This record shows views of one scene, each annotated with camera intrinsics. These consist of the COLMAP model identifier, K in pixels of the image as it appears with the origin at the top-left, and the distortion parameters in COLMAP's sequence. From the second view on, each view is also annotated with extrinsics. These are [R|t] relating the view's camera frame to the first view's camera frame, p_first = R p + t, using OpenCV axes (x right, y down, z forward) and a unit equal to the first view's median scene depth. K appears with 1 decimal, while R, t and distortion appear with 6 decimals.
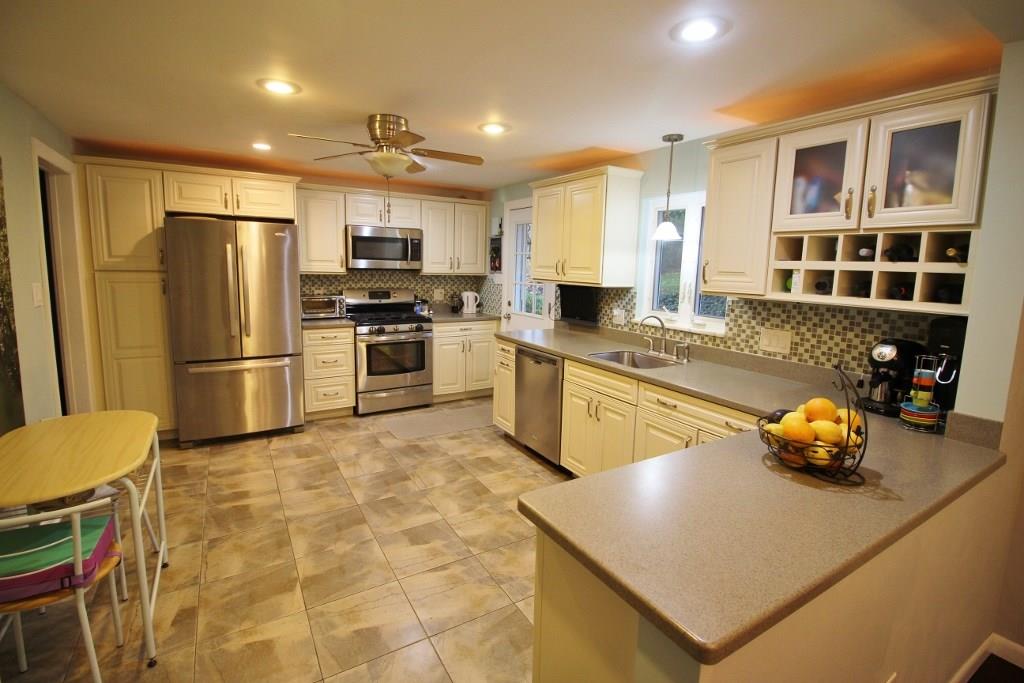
lens RADIAL K [[476.4, 0, 517.5], [0, 476.4, 324.1], [0, 0, 1]] dist [-0.001221, -0.000920]
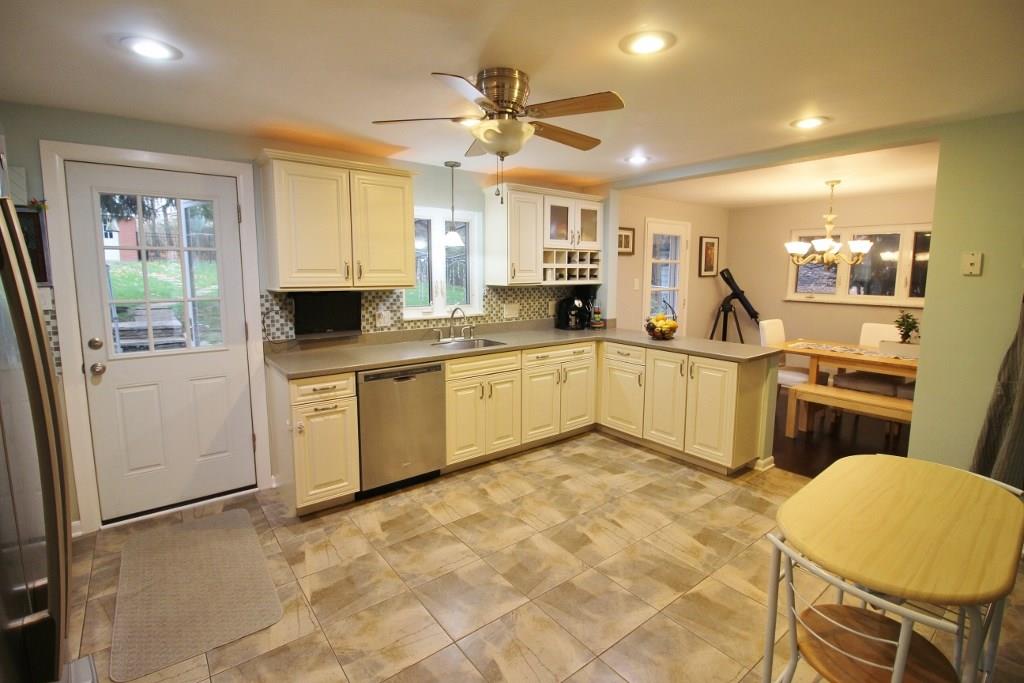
lens RADIAL K [[476.4, 0, 517.5], [0, 476.4, 324.1], [0, 0, 1]] dist [-0.001221, -0.000920]
pose [[-0.120584, -0.137304, 0.983162, -0.825945], [0.119213, 0.981218, 0.151654, -0.126365], [-0.985519, 0.135493, -0.101950, 0.859945]]
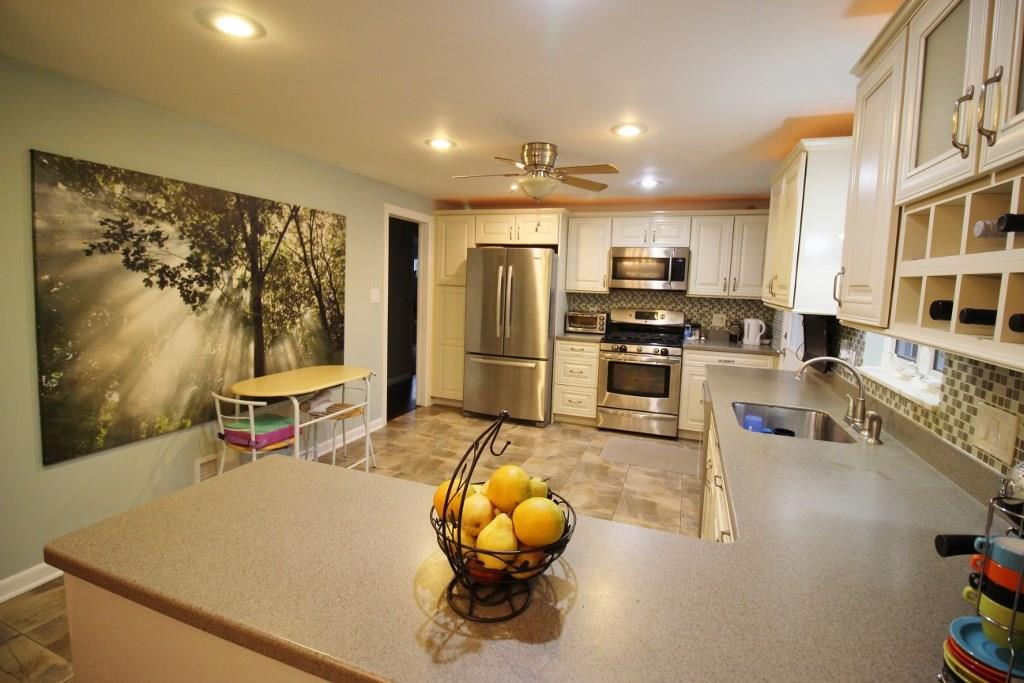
lens RADIAL K [[476.4, 0, 517.5], [0, 476.4, 324.1], [0, 0, 1]] dist [-0.001221, -0.000920]
pose [[0.624586, 0.069363, -0.777870, 0.449431], [-0.117026, 0.993114, -0.005409, -0.009768], [0.772138, 0.094409, 0.628402, 0.243852]]
